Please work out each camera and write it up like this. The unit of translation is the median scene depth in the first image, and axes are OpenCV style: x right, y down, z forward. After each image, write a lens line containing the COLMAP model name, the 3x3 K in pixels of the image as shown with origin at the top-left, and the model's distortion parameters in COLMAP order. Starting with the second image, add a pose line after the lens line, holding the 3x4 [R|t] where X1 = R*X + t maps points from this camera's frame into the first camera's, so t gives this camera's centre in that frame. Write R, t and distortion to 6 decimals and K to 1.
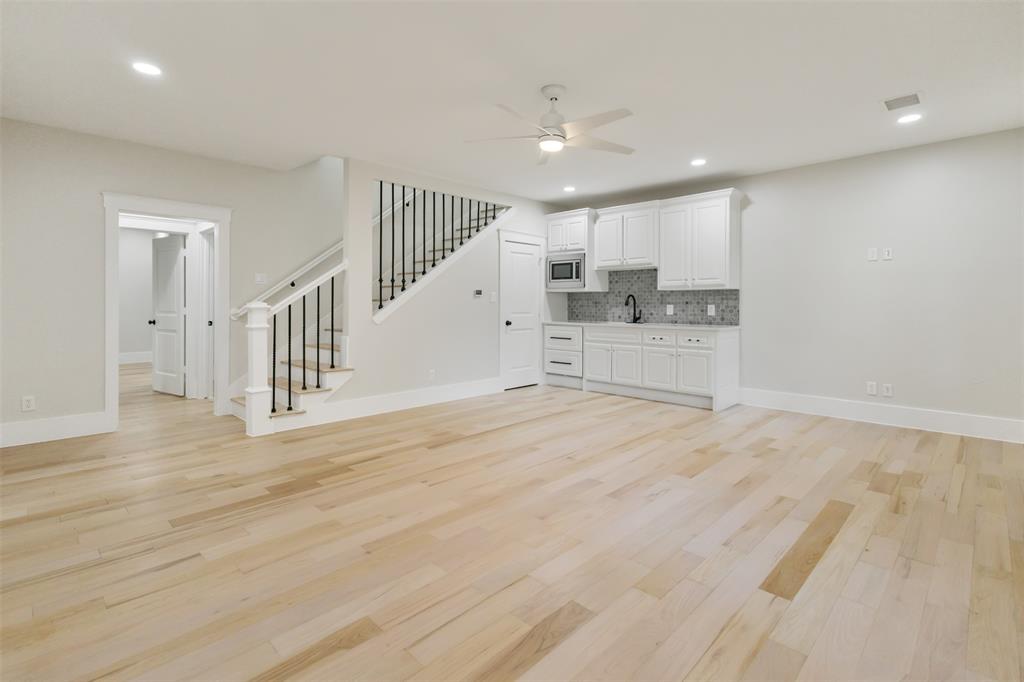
lens RADIAL K [[477.7, 0, 499.2], [0, 477.7, 302.4], [0, 0, 1]] dist [-0.002012, -0.001130]
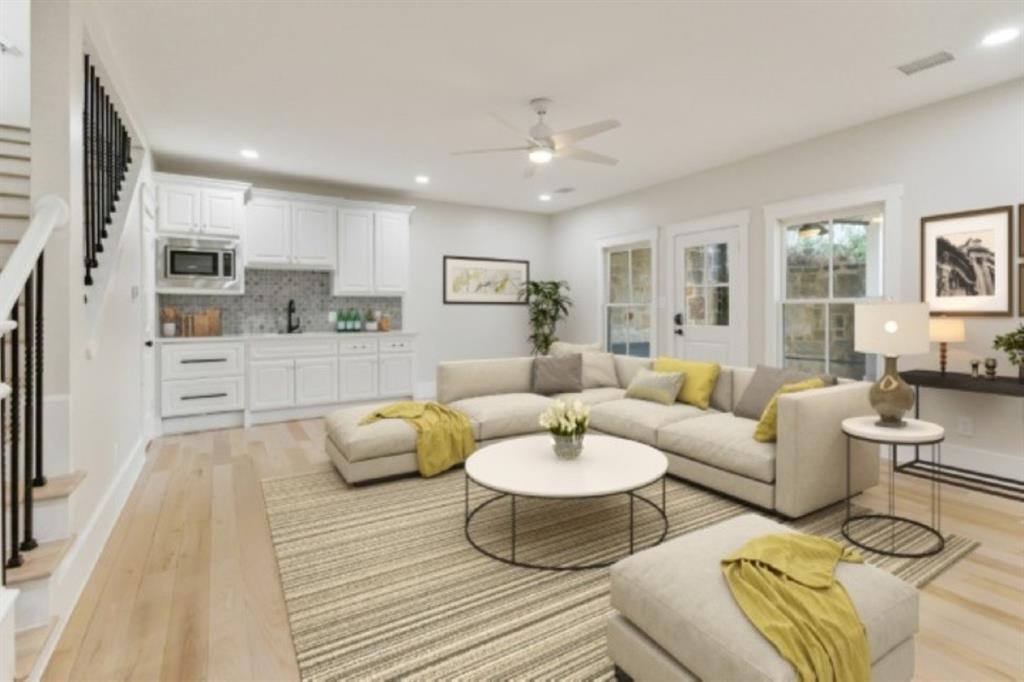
lens RADIAL K [[477.7, 0, 503.7], [0, 477.7, 311.5], [0, 0, 1]] dist [-0.002012, -0.001130]
pose [[0.236315, -0.004645, 0.971665, -0.442901], [0.000715, 0.999989, 0.004606, 0.001071], [-0.971676, -0.000394, 0.236316, 0.424142]]
